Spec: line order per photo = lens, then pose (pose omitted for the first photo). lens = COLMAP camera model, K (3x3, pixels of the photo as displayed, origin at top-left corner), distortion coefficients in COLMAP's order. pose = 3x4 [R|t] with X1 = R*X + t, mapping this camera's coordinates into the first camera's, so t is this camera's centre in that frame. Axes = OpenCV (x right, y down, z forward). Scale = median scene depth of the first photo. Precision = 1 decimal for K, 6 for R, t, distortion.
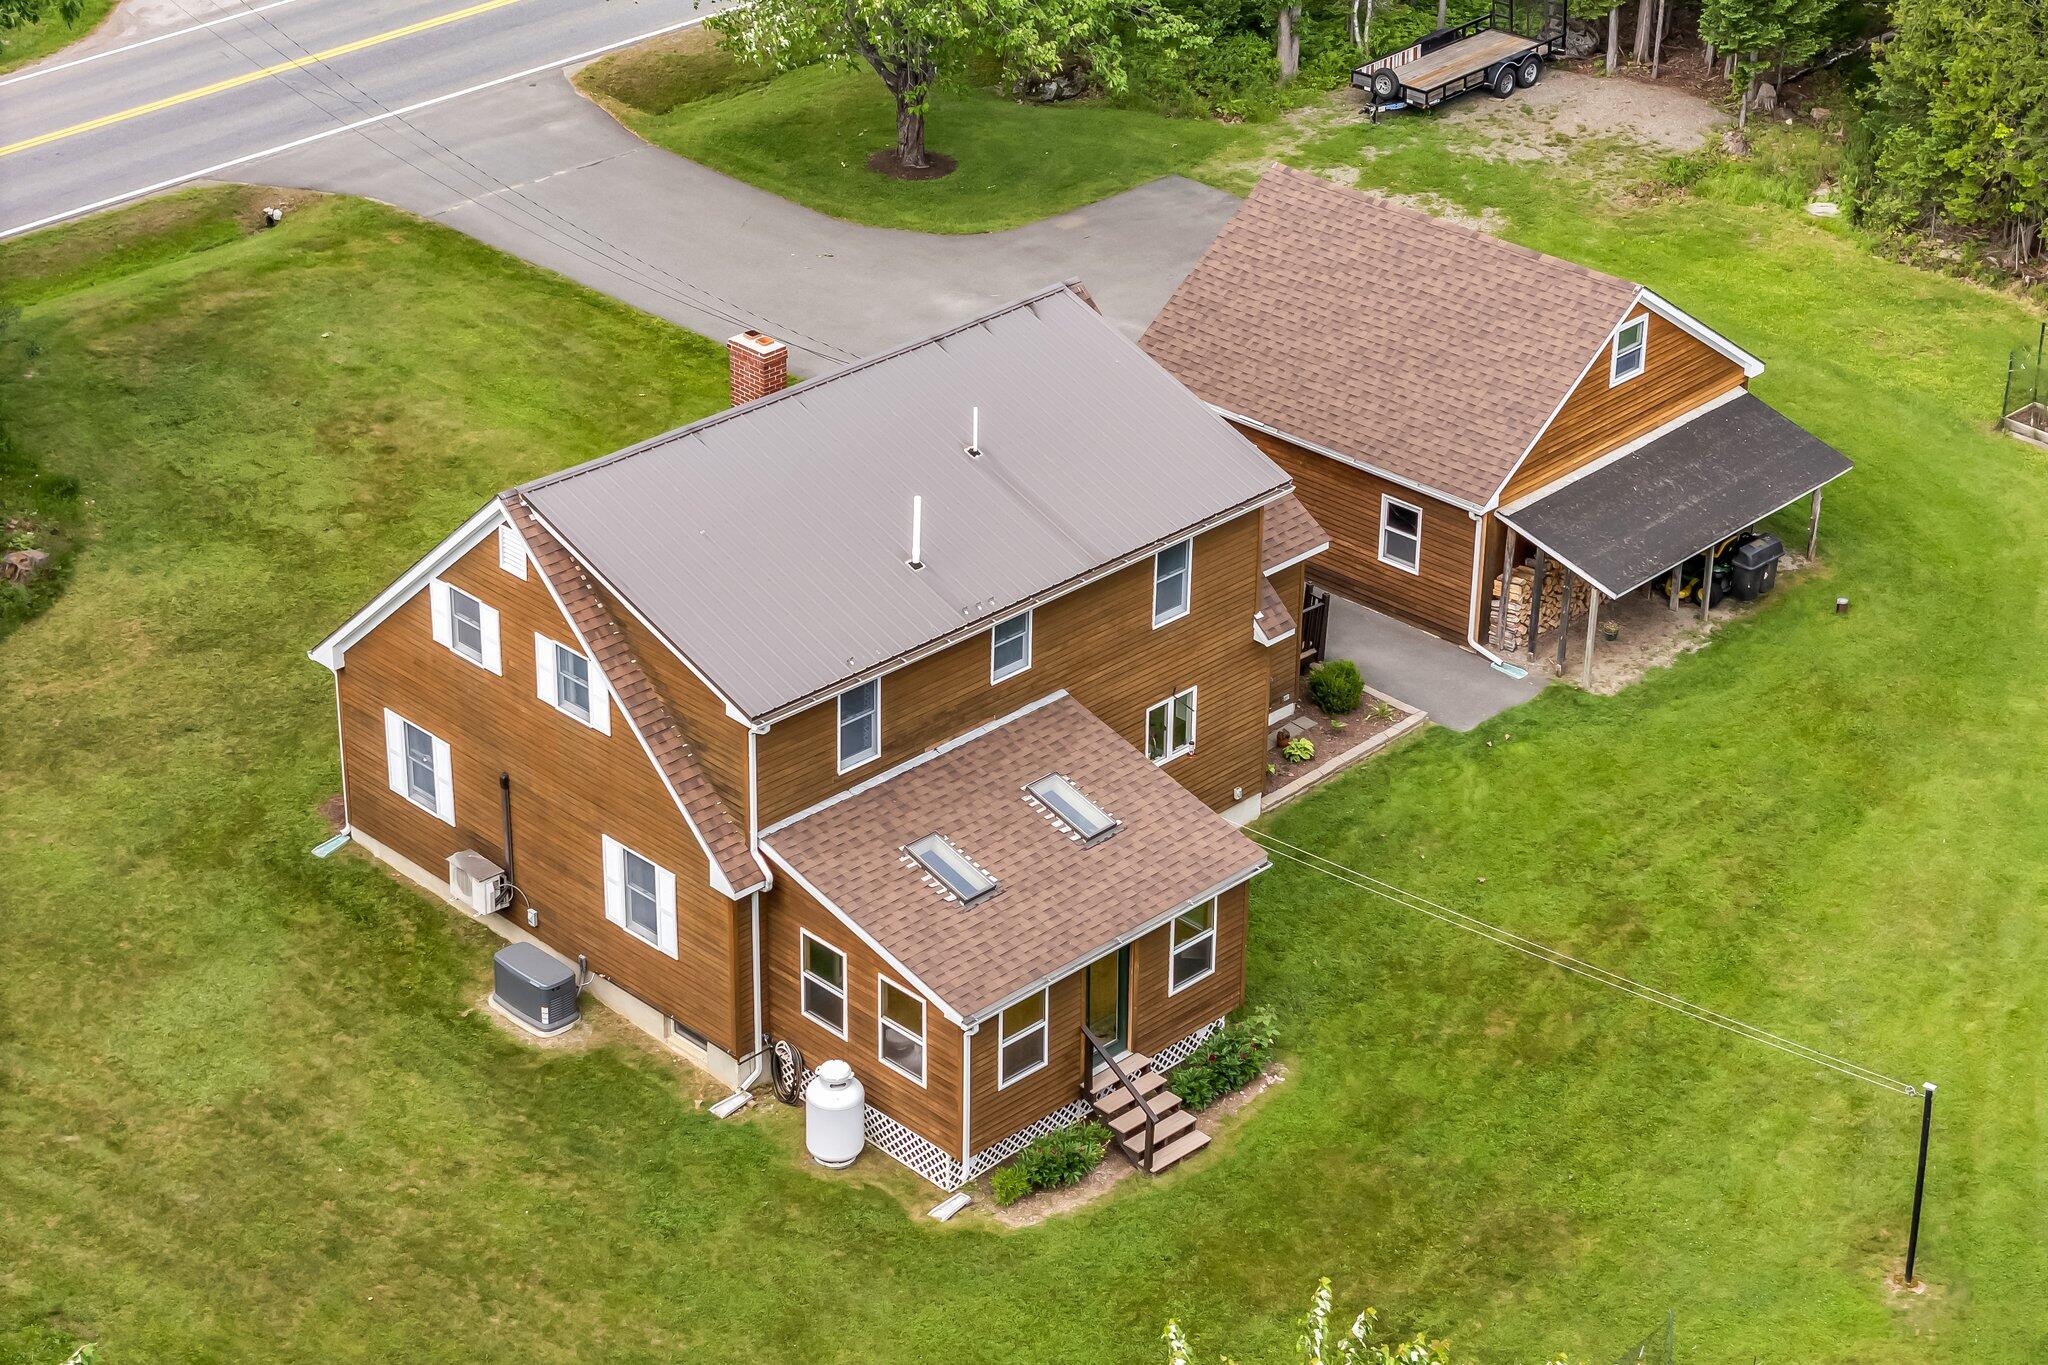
lens RADIAL K [[4092.4, 0, 1020.9], [0, 4092.4, 690.9], [0, 0, 1]] dist [-0.095979, 0.000000]
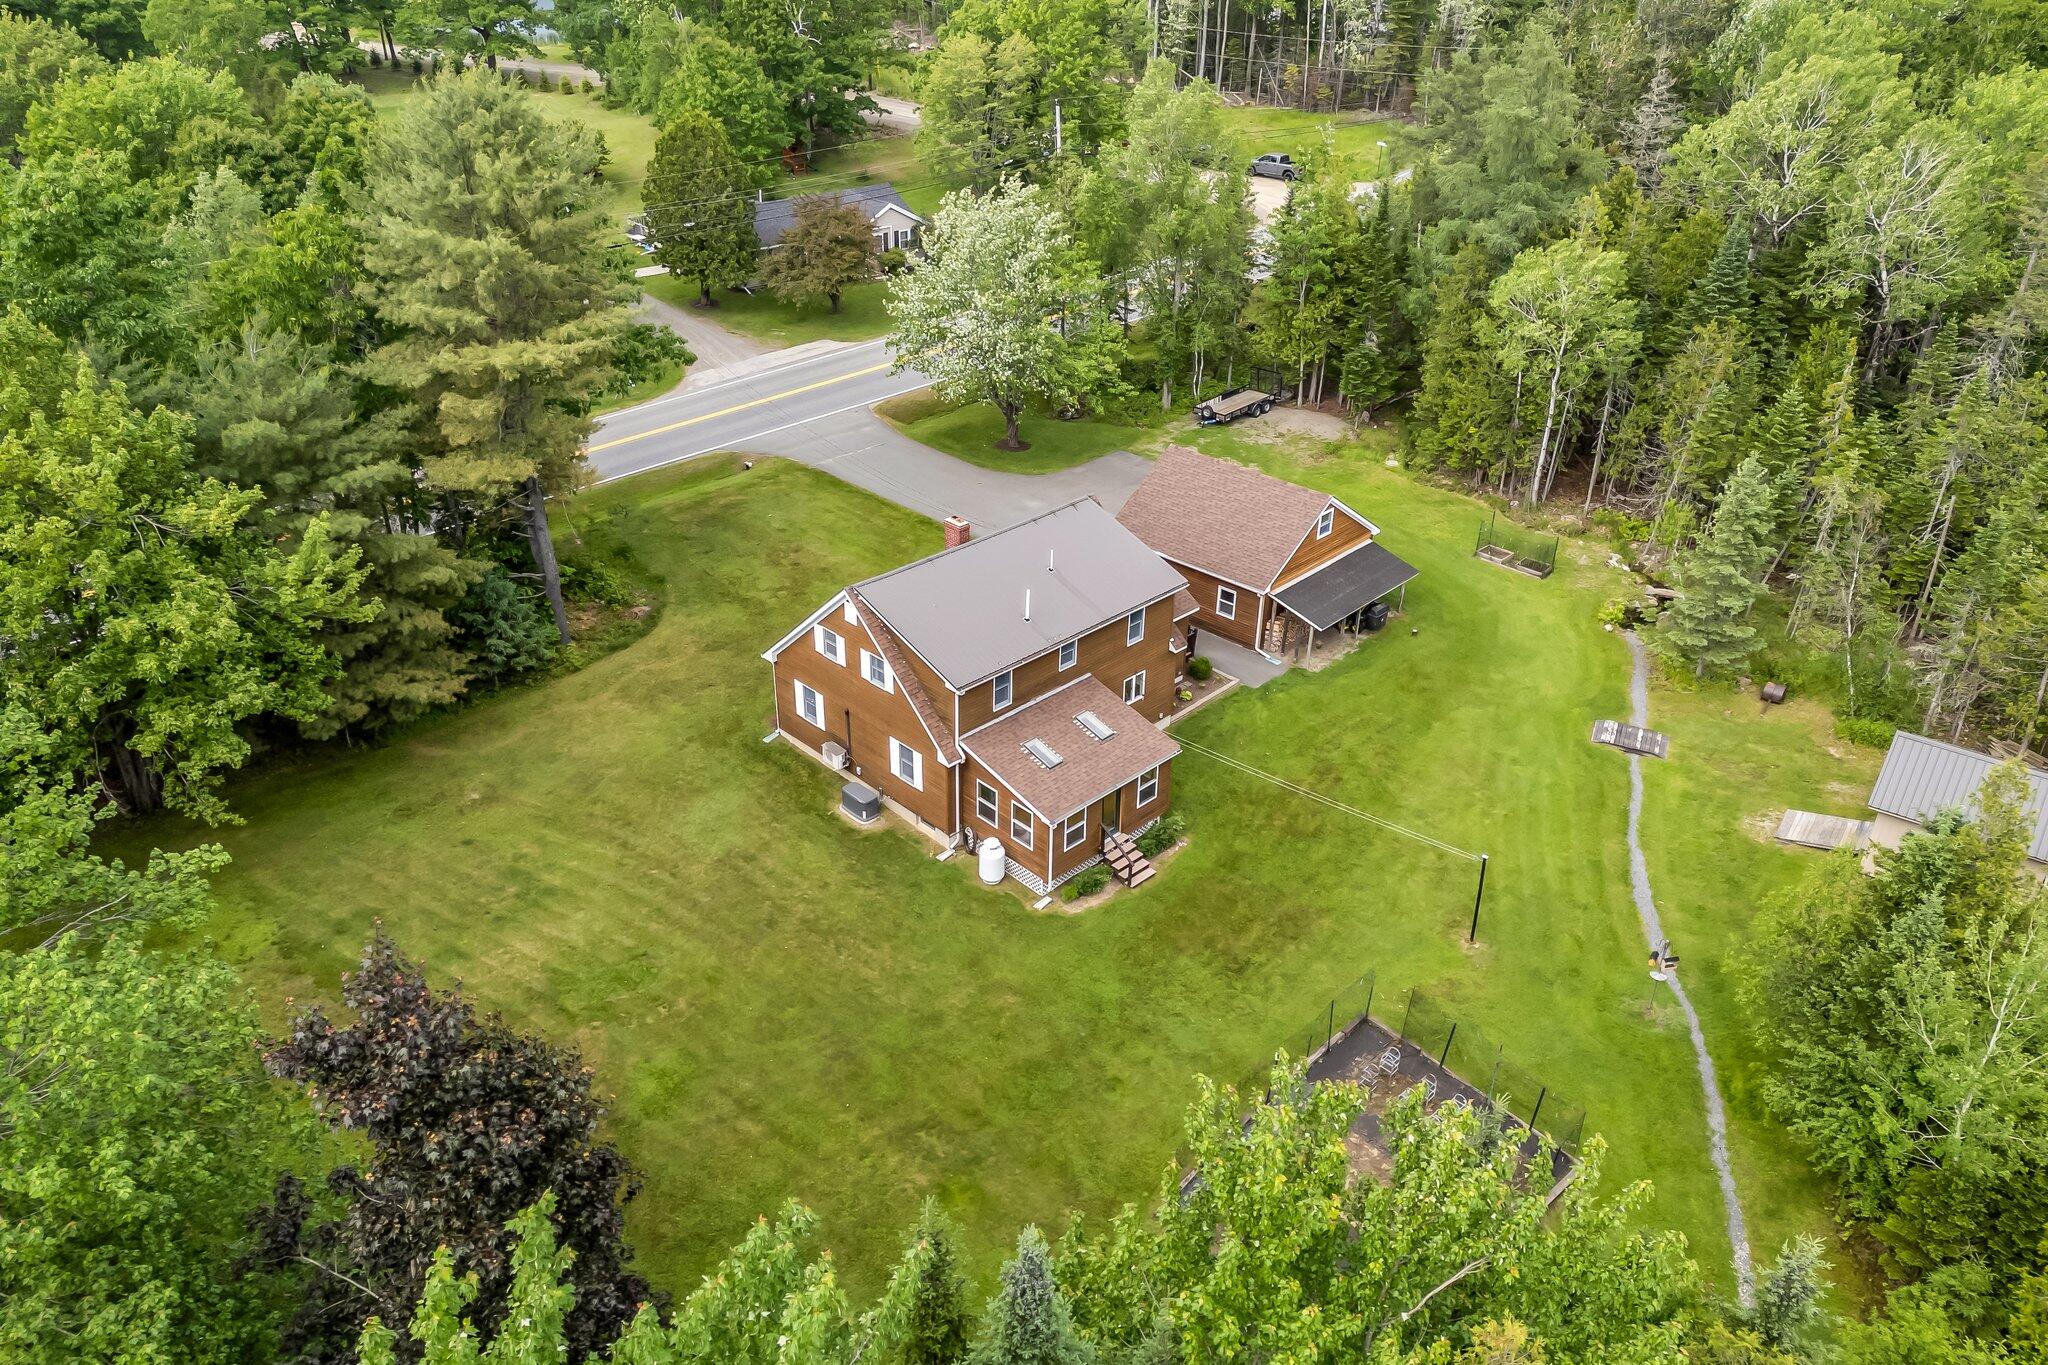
lens RADIAL K [[1495.6, 0, 1023.9], [0, 1495.6, 668.2], [0, 0, 1]] dist [0.069869, -0.032811]
pose [[0.999983, 0.002926, -0.005080, -0.021368], [-0.002837, 0.999845, 0.017404, -0.016783], [0.005130, -0.017390, 0.999836, 0.150454]]
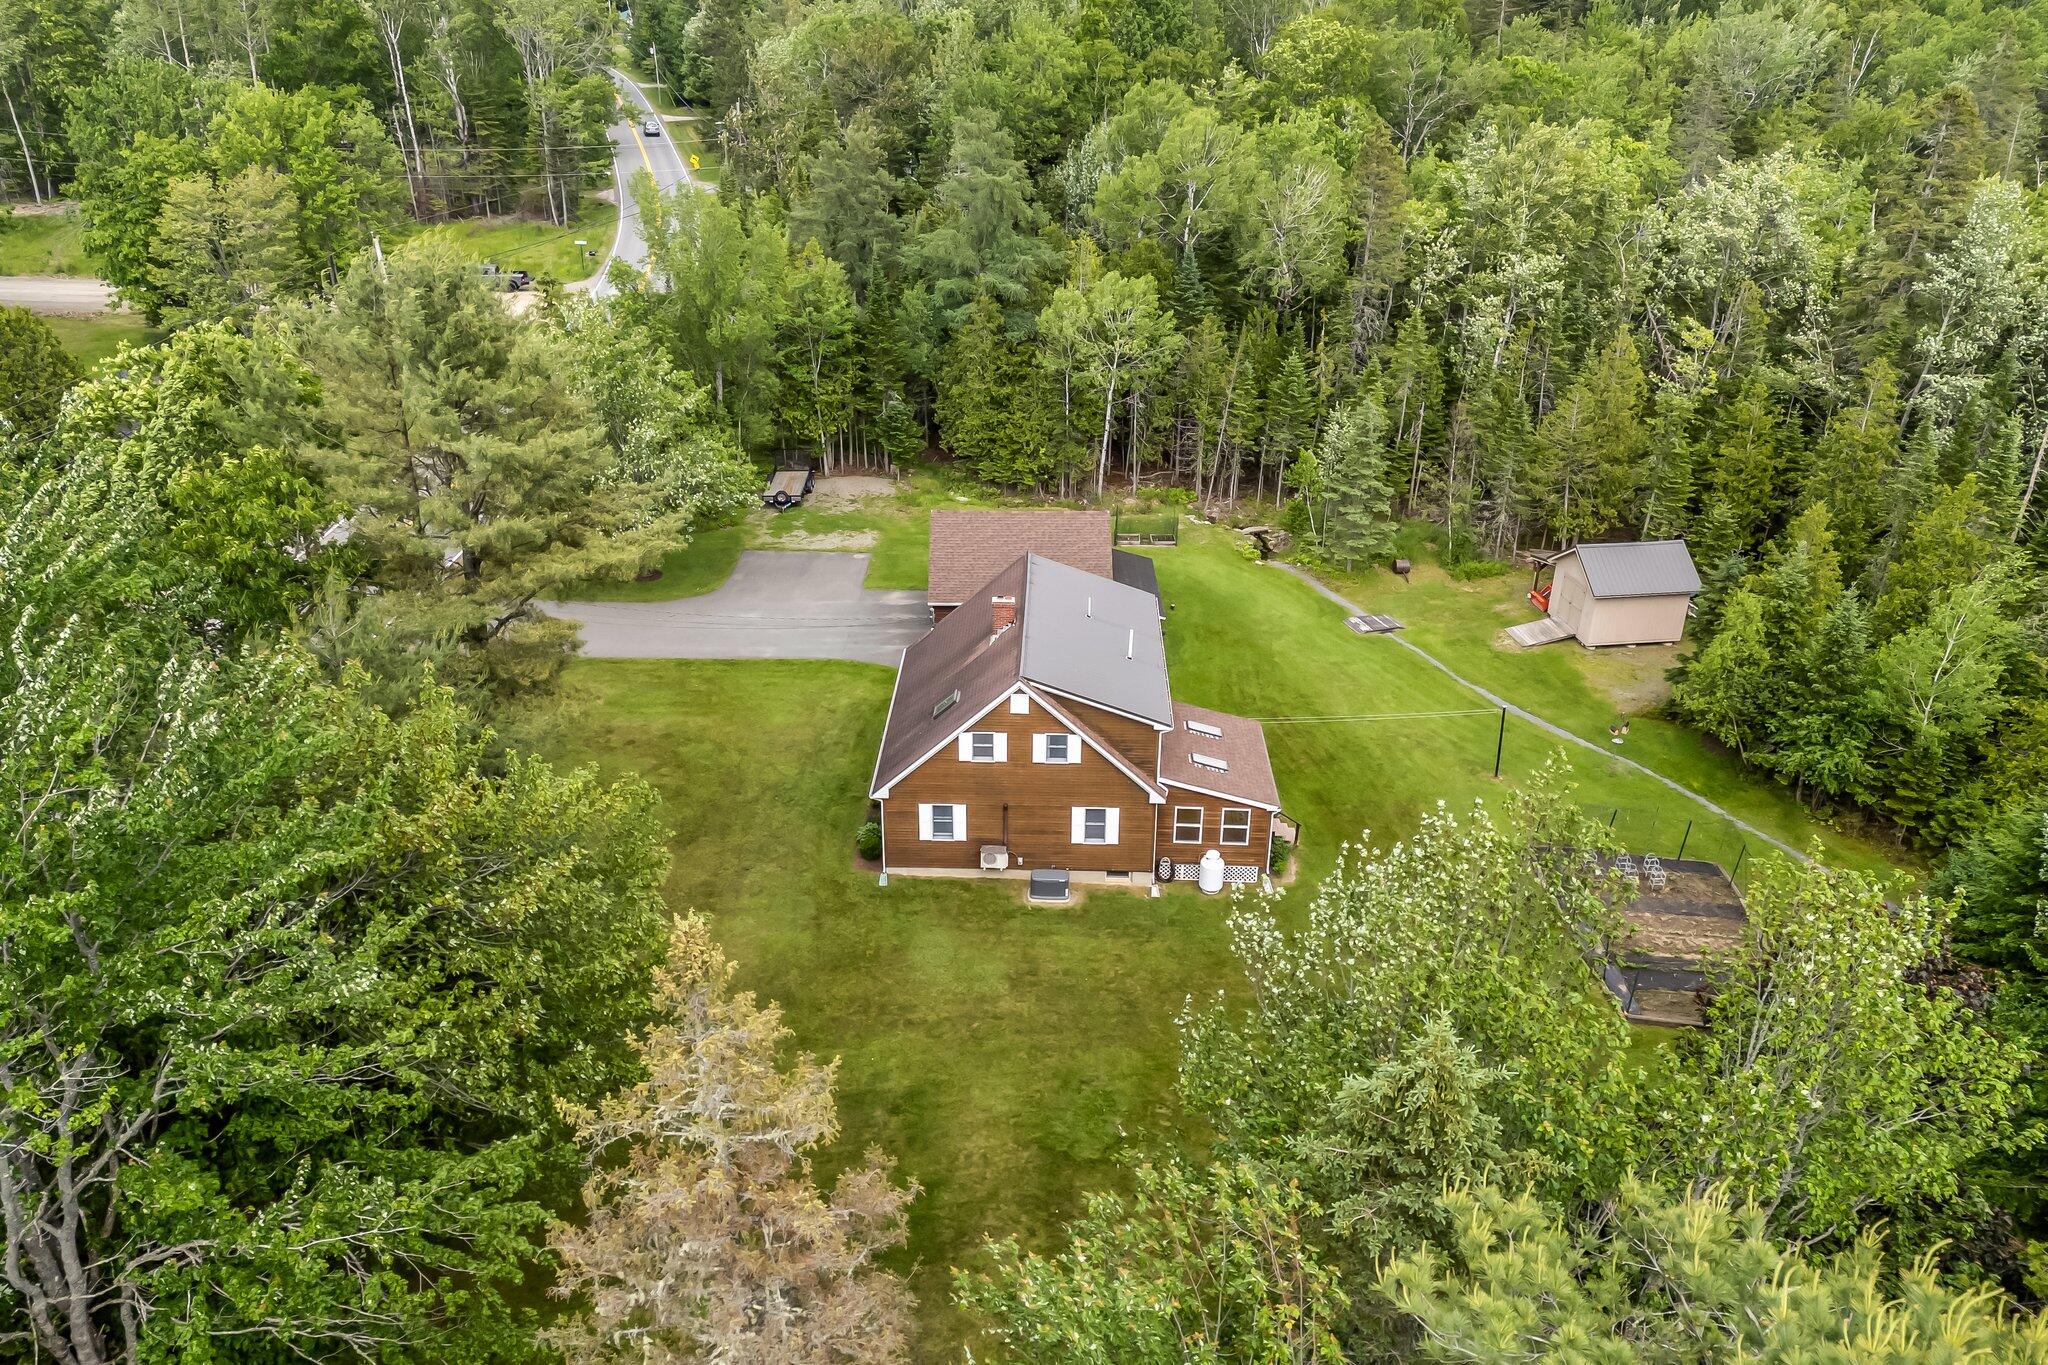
lens RADIAL K [[1495.6, 0, 1018.7], [0, 1495.6, 674.4], [0, 0, 1]] dist [0.069869, -0.032811]
pose [[0.708926, -0.305019, 0.635915, -0.600590], [0.329364, 0.940466, 0.083920, -0.110256], [-0.623654, 0.149954, 0.767183, 0.326972]]
